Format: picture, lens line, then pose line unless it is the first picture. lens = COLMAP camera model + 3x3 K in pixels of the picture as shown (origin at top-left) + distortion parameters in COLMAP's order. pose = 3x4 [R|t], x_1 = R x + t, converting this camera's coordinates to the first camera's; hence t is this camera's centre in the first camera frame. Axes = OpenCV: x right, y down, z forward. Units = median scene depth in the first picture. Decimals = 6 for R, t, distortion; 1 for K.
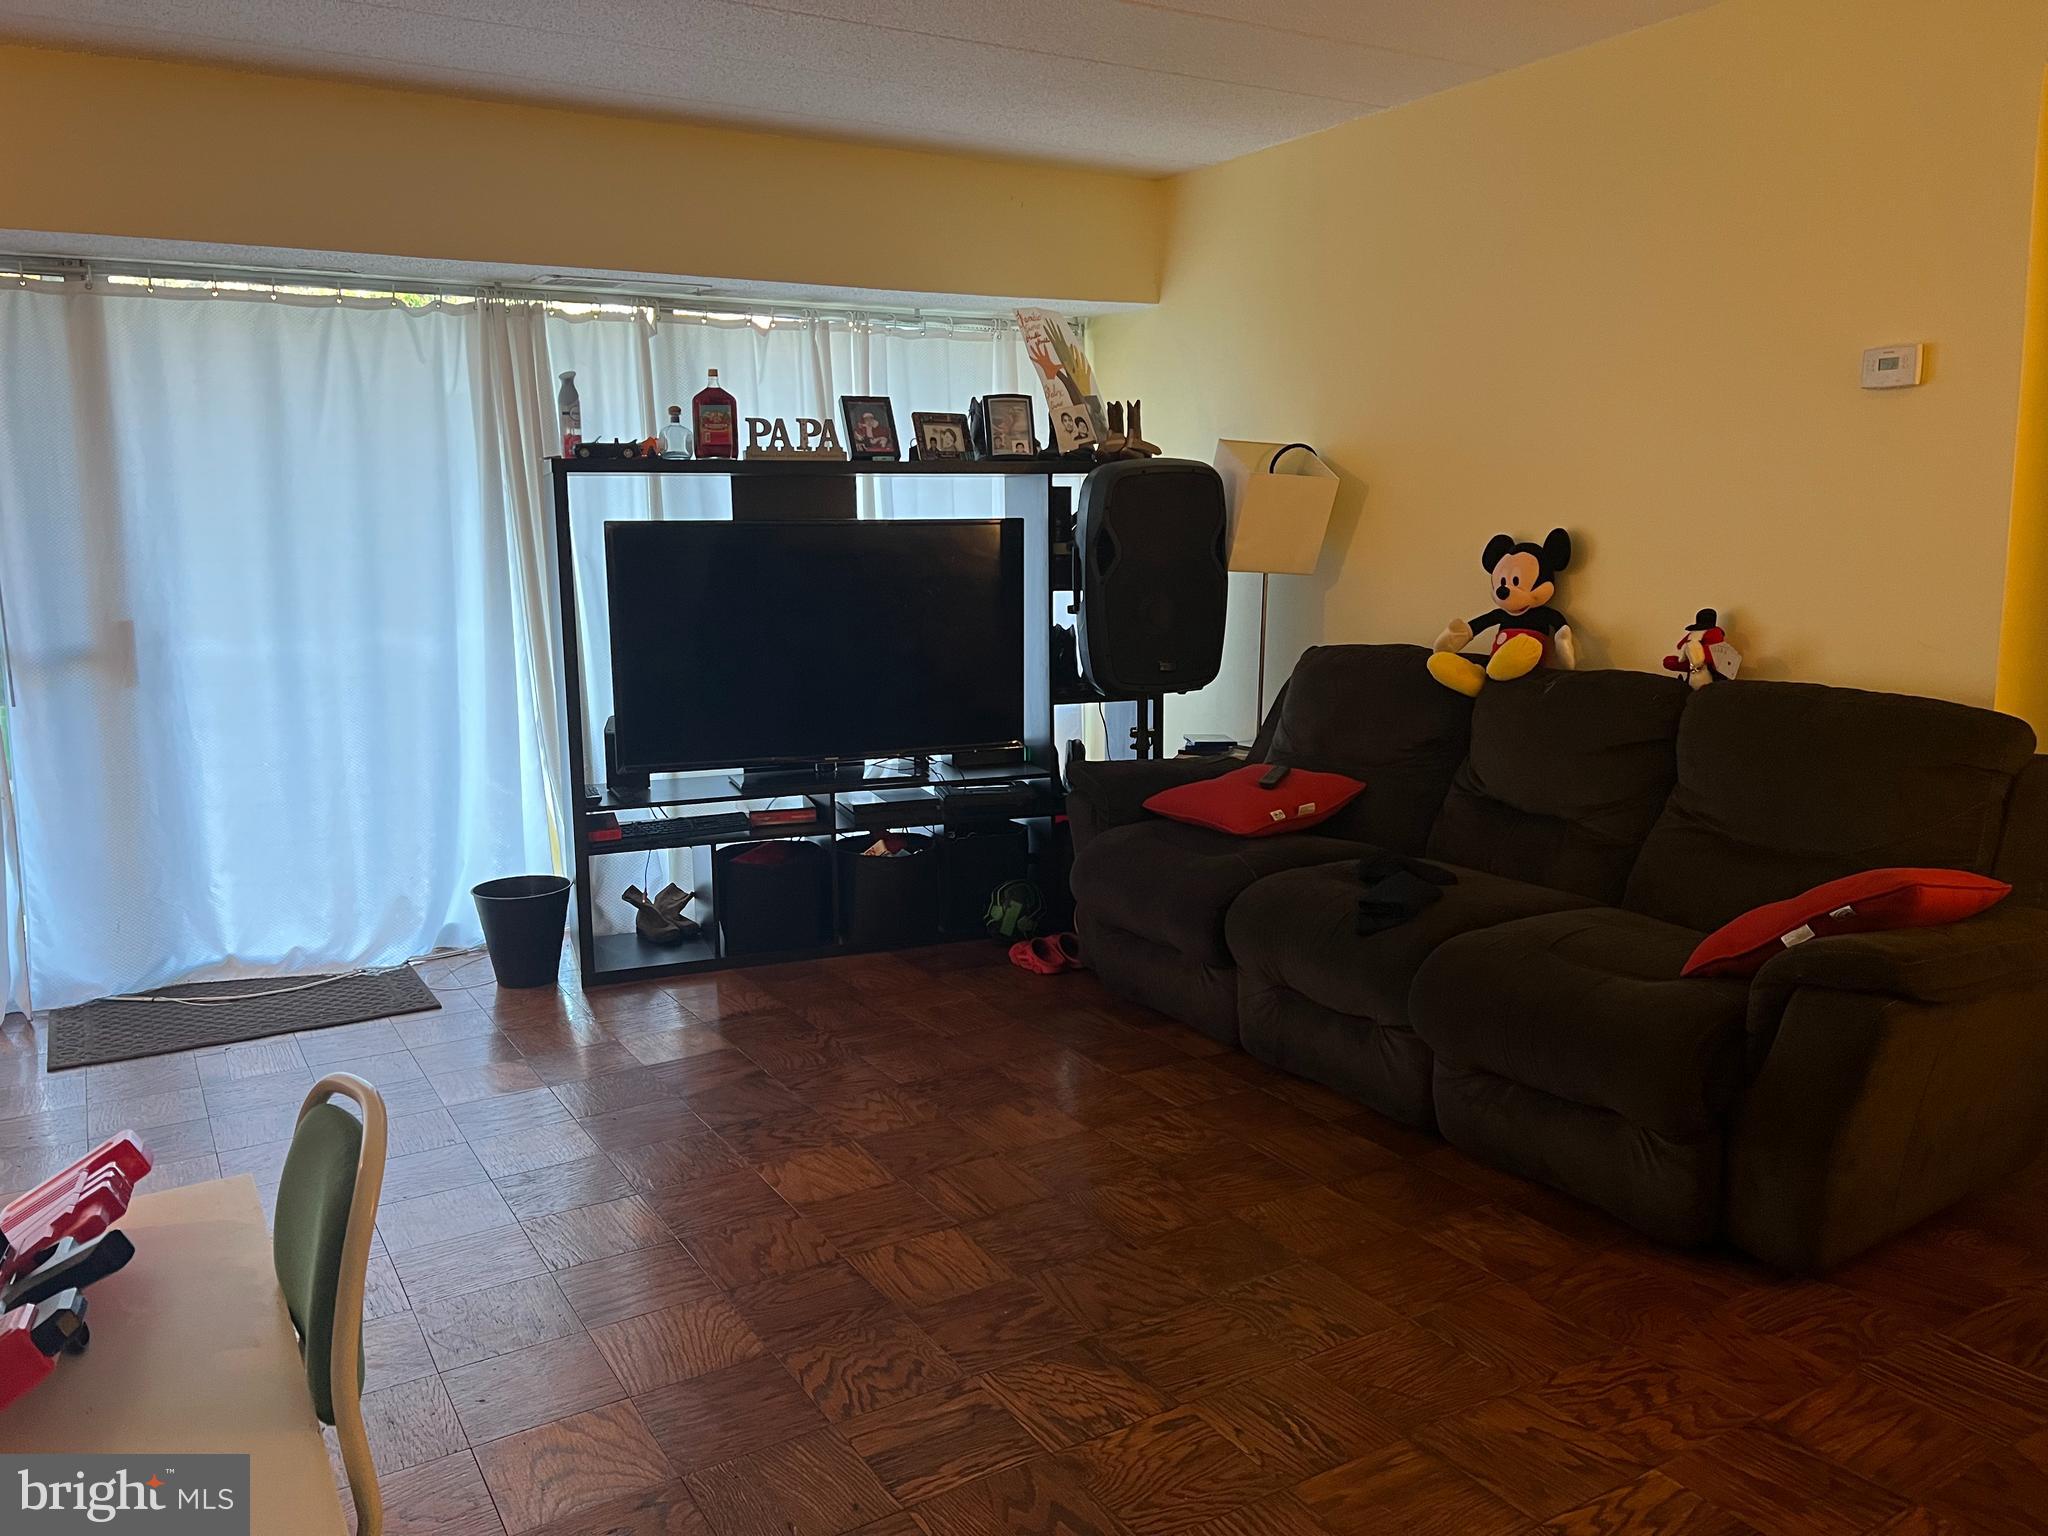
lens RADIAL K [[1536.6, 0, 1014.0], [0, 1536.6, 753.5], [0, 0, 1]] dist [0.061920, -0.073685]
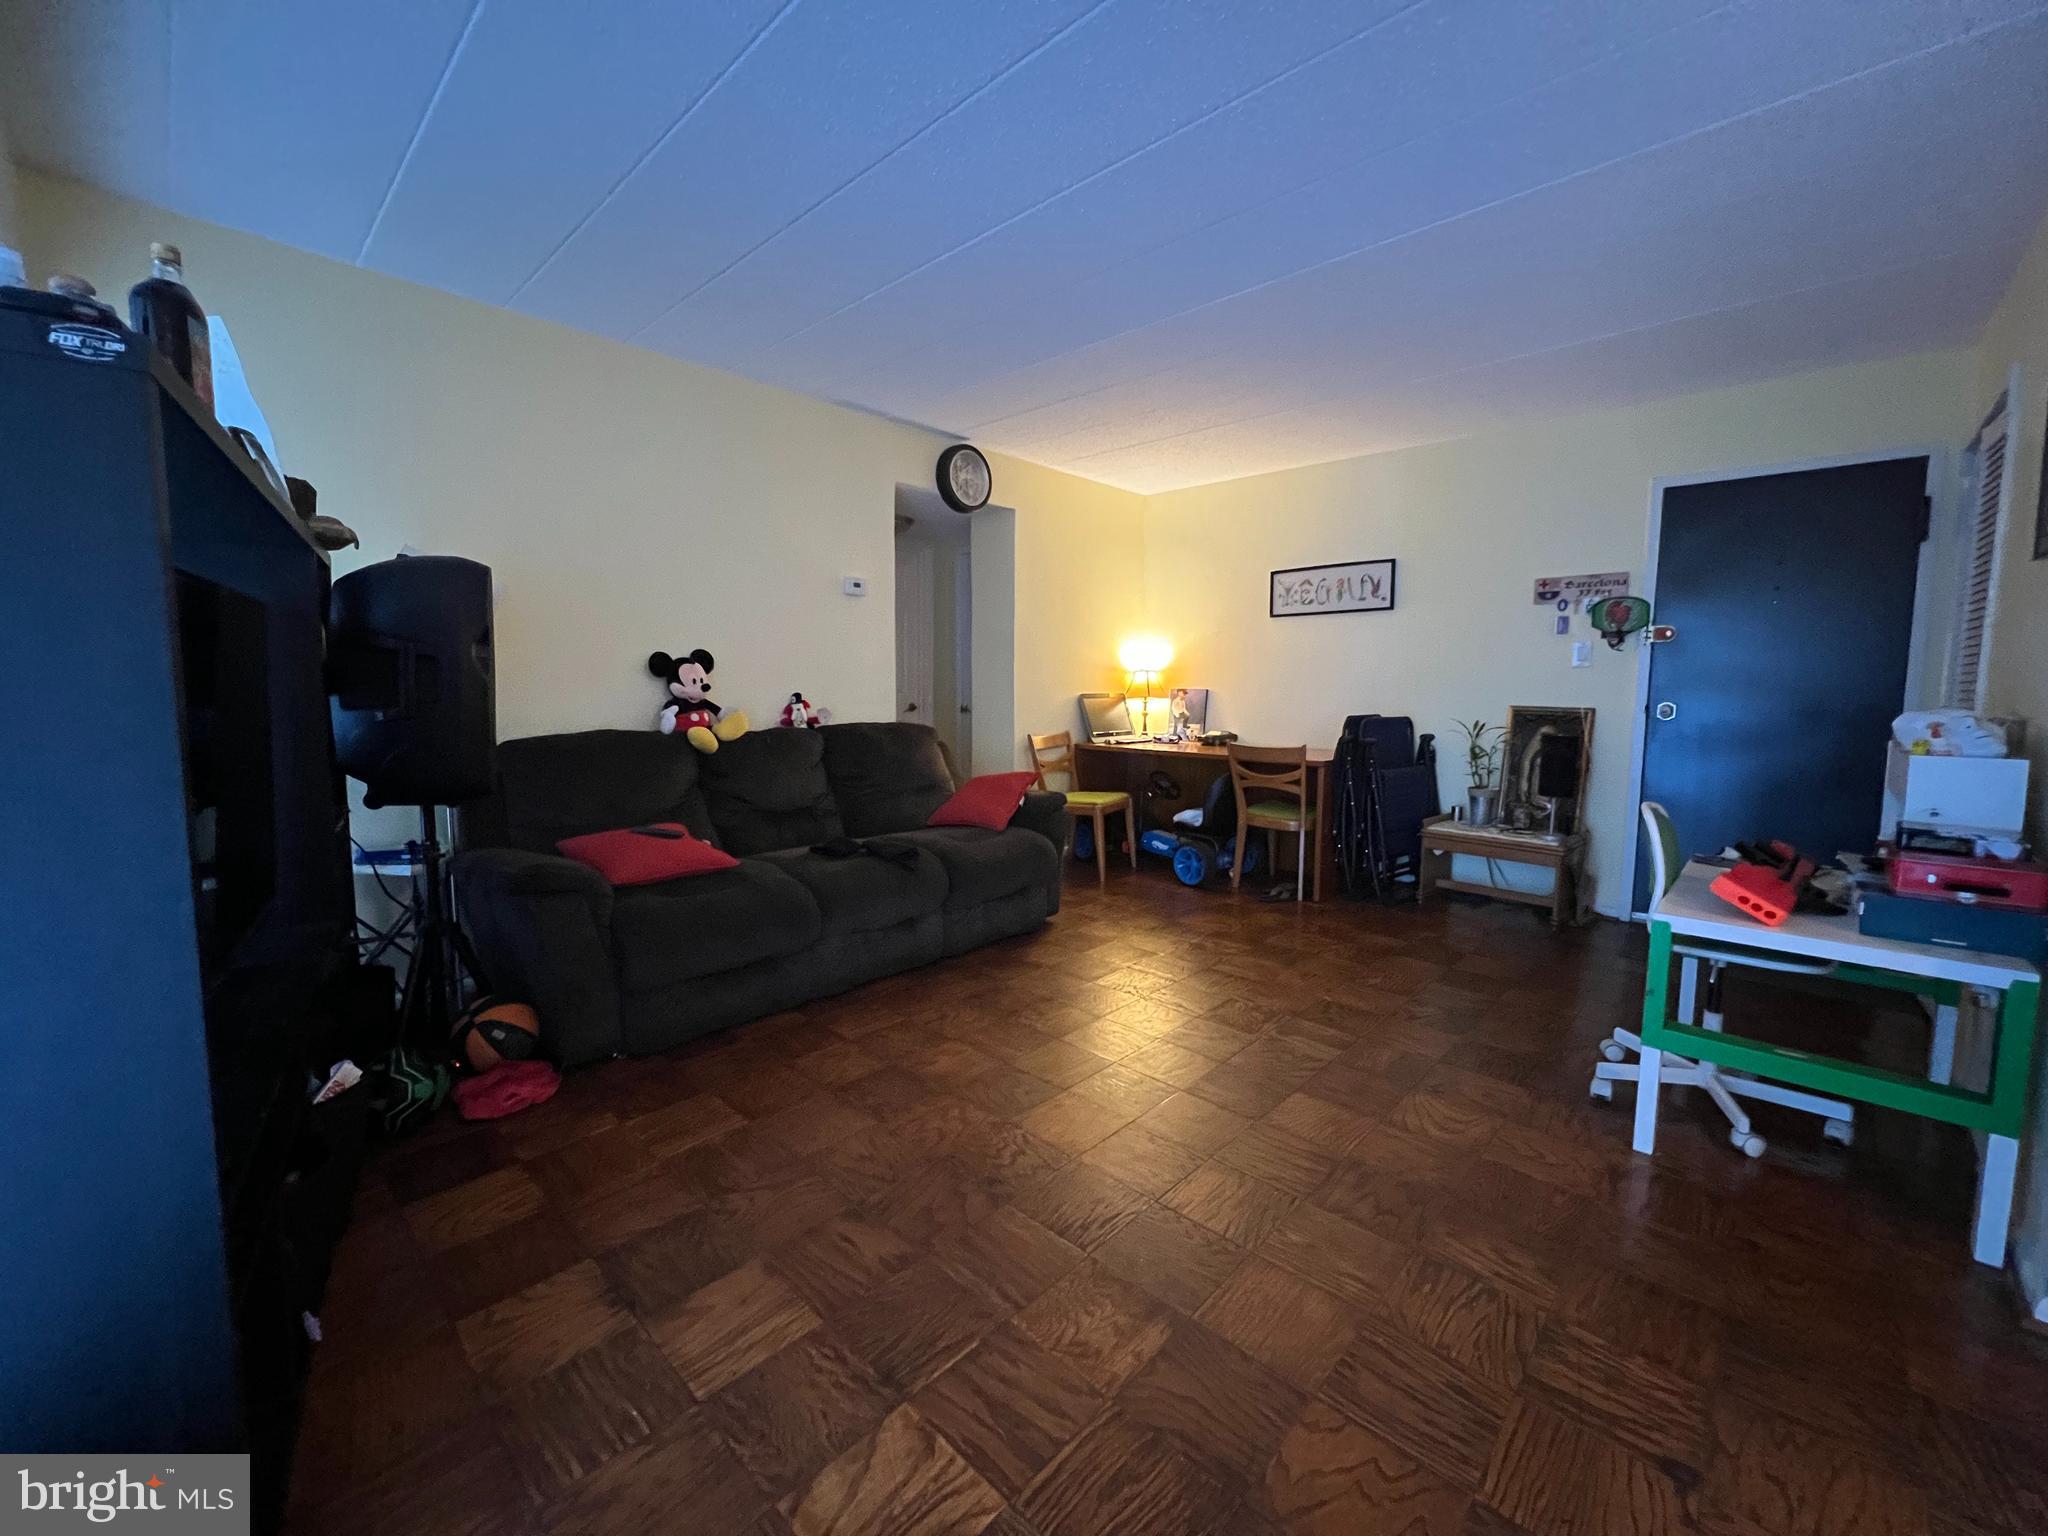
lens RADIAL K [[818.6, 0, 1016.5], [0, 818.6, 758.9], [0, 0, 1]] dist [-0.002979, 0.000433]
pose [[-0.260772, -0.076591, 0.962357, -0.611127], [0.150310, 0.981470, 0.118842, -0.089019], [-0.953627, 0.175643, -0.244427, 0.959123]]
